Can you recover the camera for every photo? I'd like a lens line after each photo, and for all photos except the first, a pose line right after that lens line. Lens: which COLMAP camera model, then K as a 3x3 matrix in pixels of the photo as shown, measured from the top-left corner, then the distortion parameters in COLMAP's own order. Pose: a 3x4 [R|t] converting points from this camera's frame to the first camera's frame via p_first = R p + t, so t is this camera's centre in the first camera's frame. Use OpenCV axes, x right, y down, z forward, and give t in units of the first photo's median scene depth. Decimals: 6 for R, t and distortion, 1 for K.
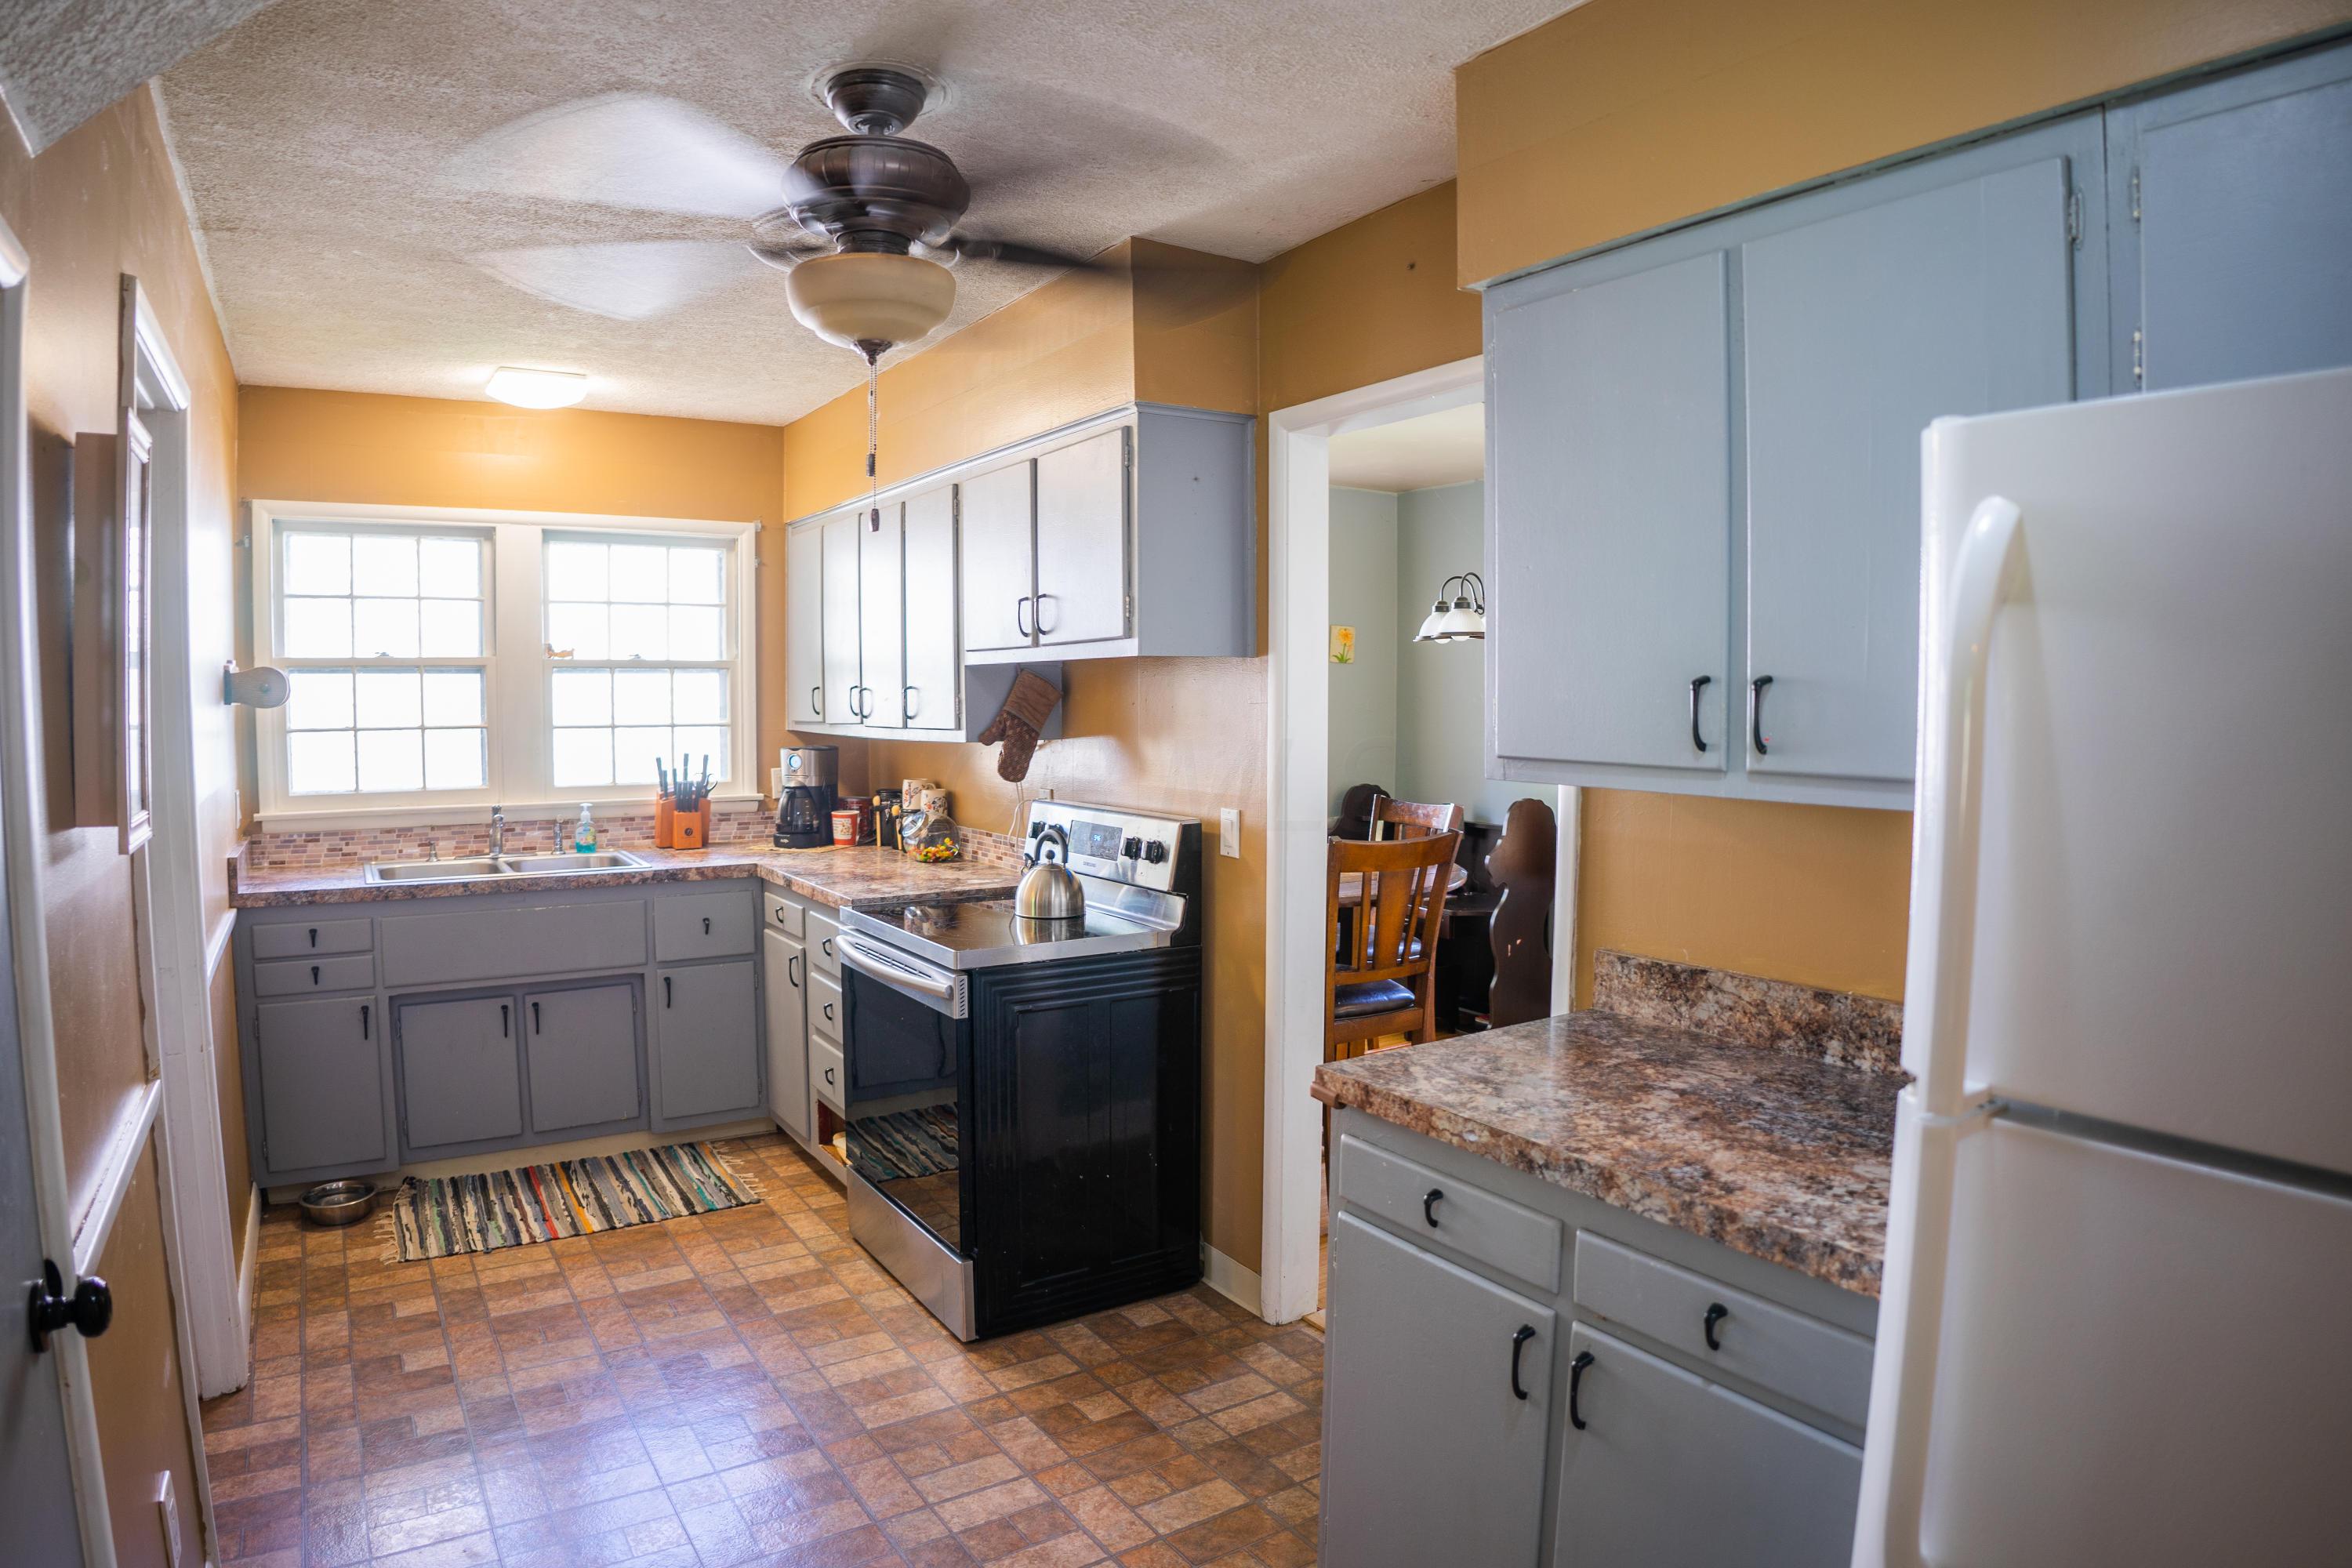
lens RADIAL K [[1400.3, 0, 1179.6], [0, 1400.3, 780.2], [0, 0, 1]] dist [-0.020065, 0.000511]
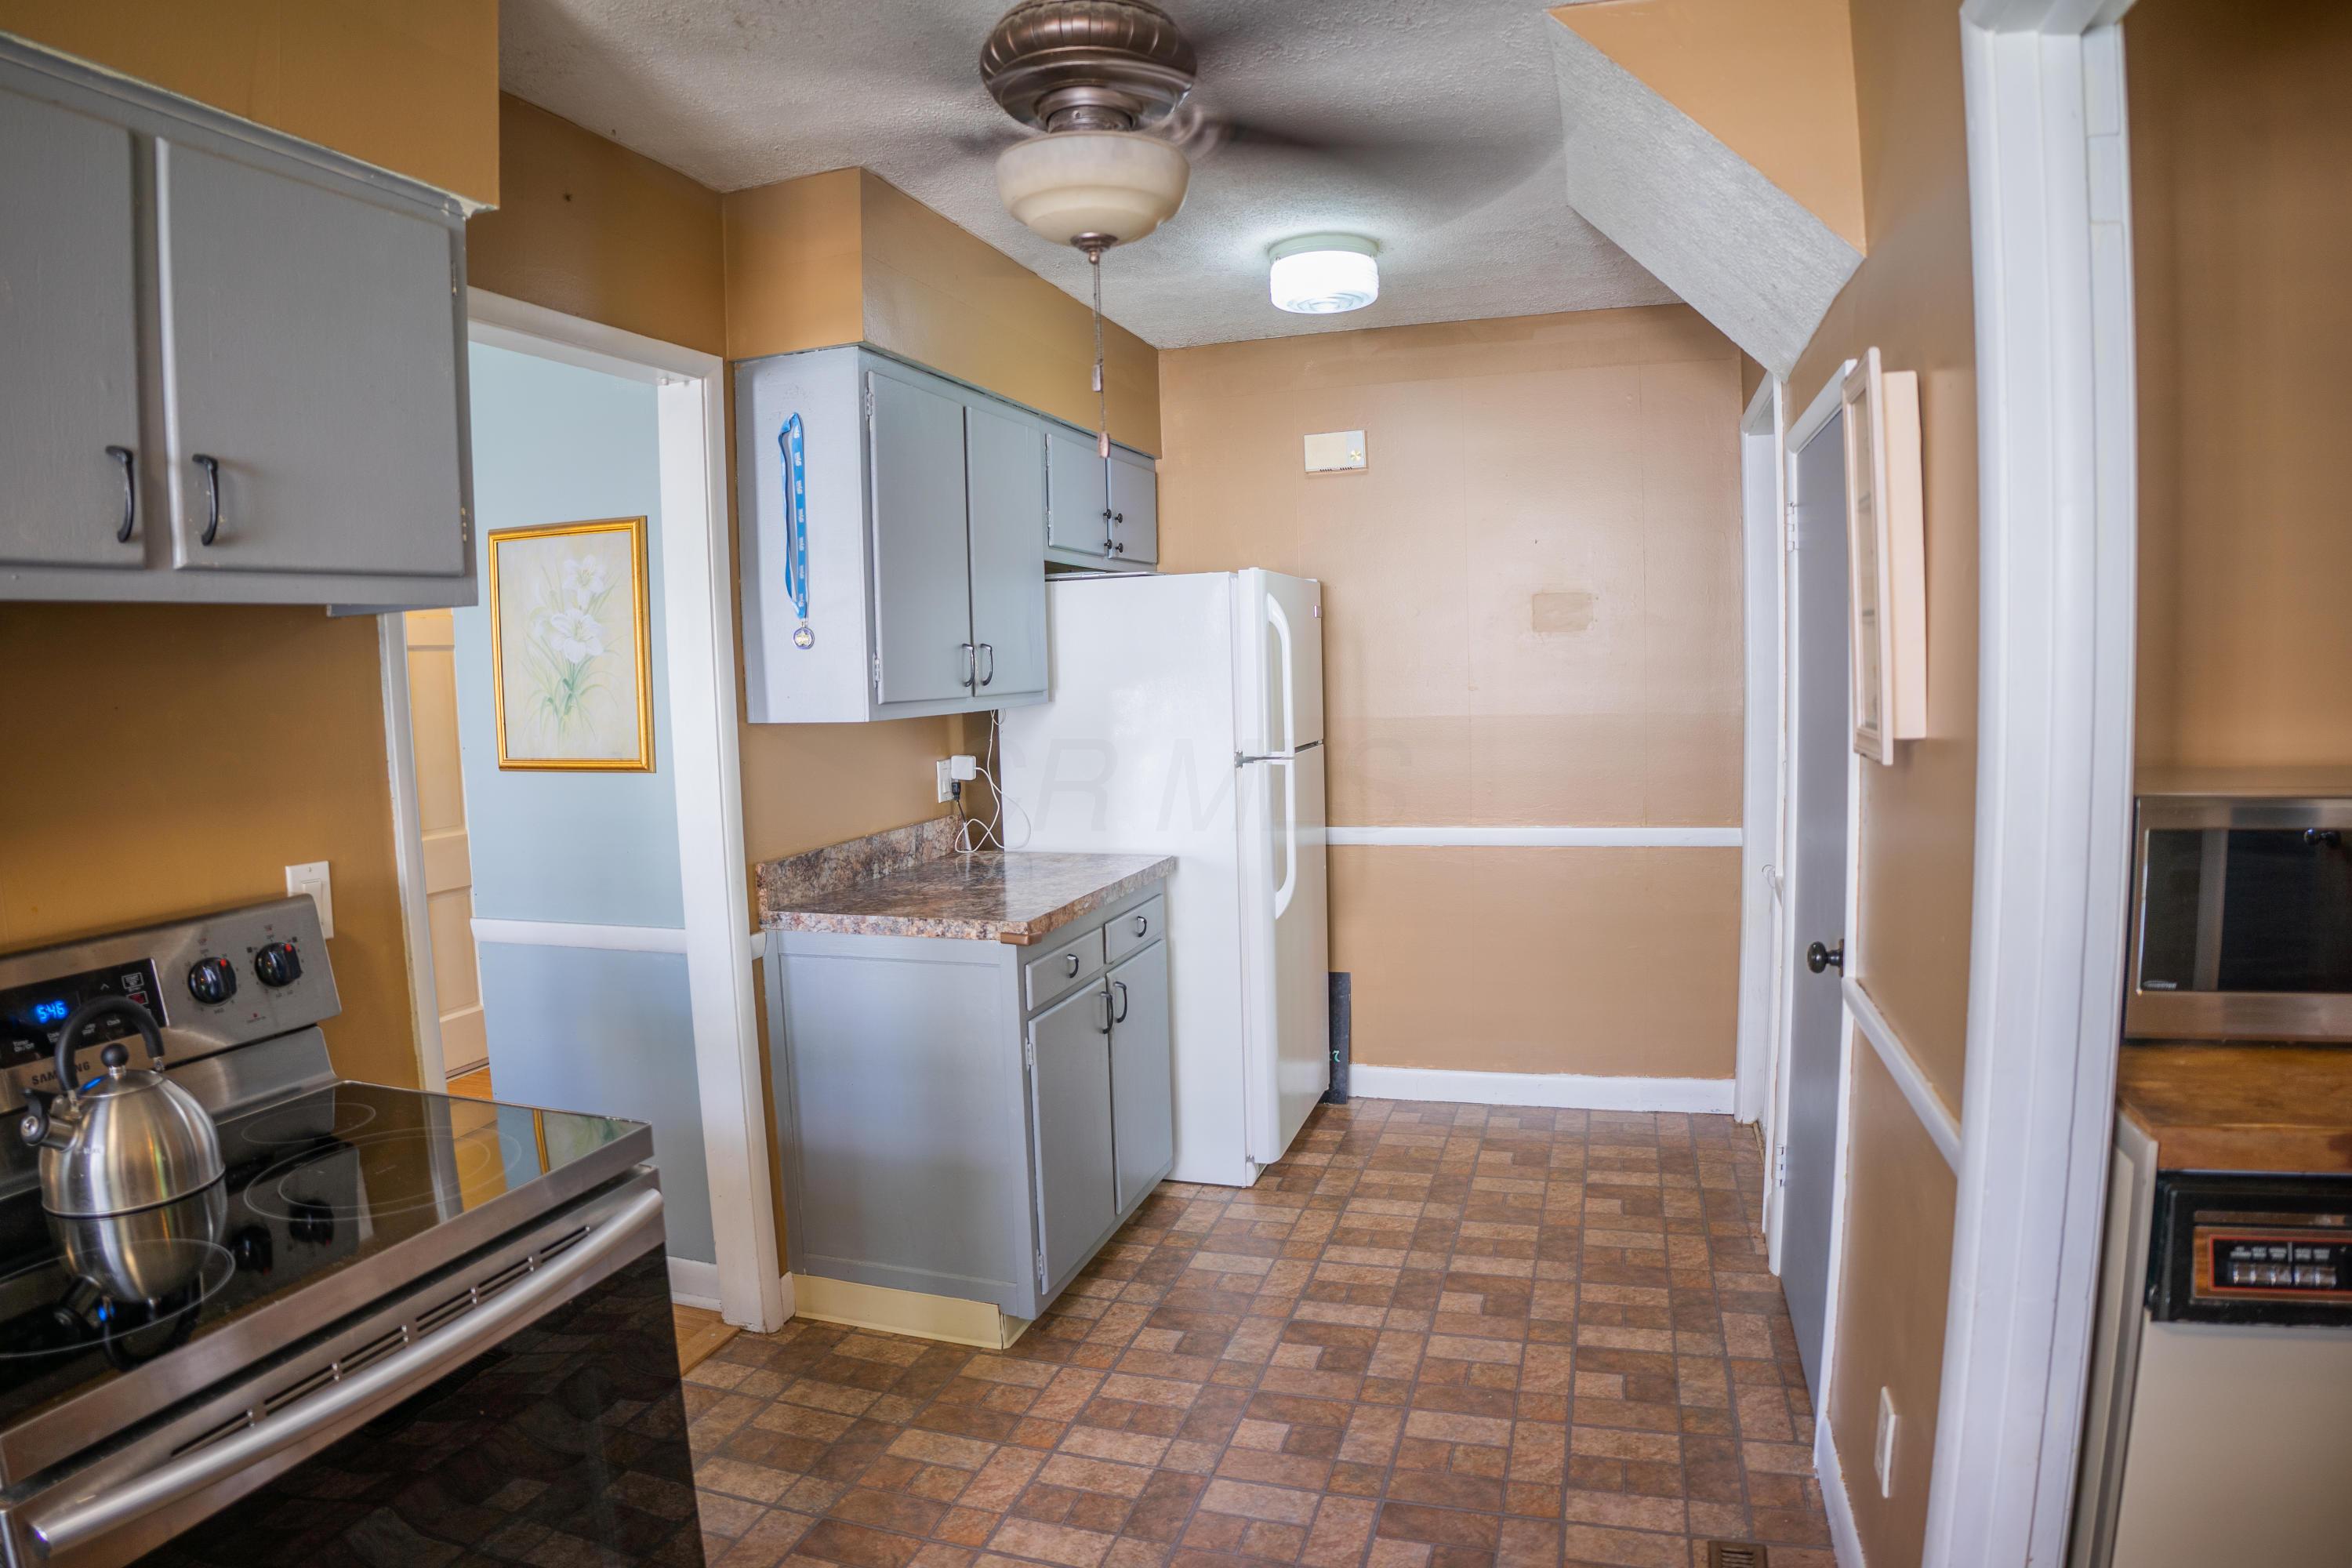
lens RADIAL K [[1400.3, 0, 1179.8], [0, 1400.3, 786.3], [0, 0, 1]] dist [-0.020065, 0.000511]
pose [[-0.618727, -0.056336, 0.783584, -0.974843], [0.073654, 0.988872, 0.129254, -0.086124], [-0.782146, 0.137687, -0.607692, 1.588815]]
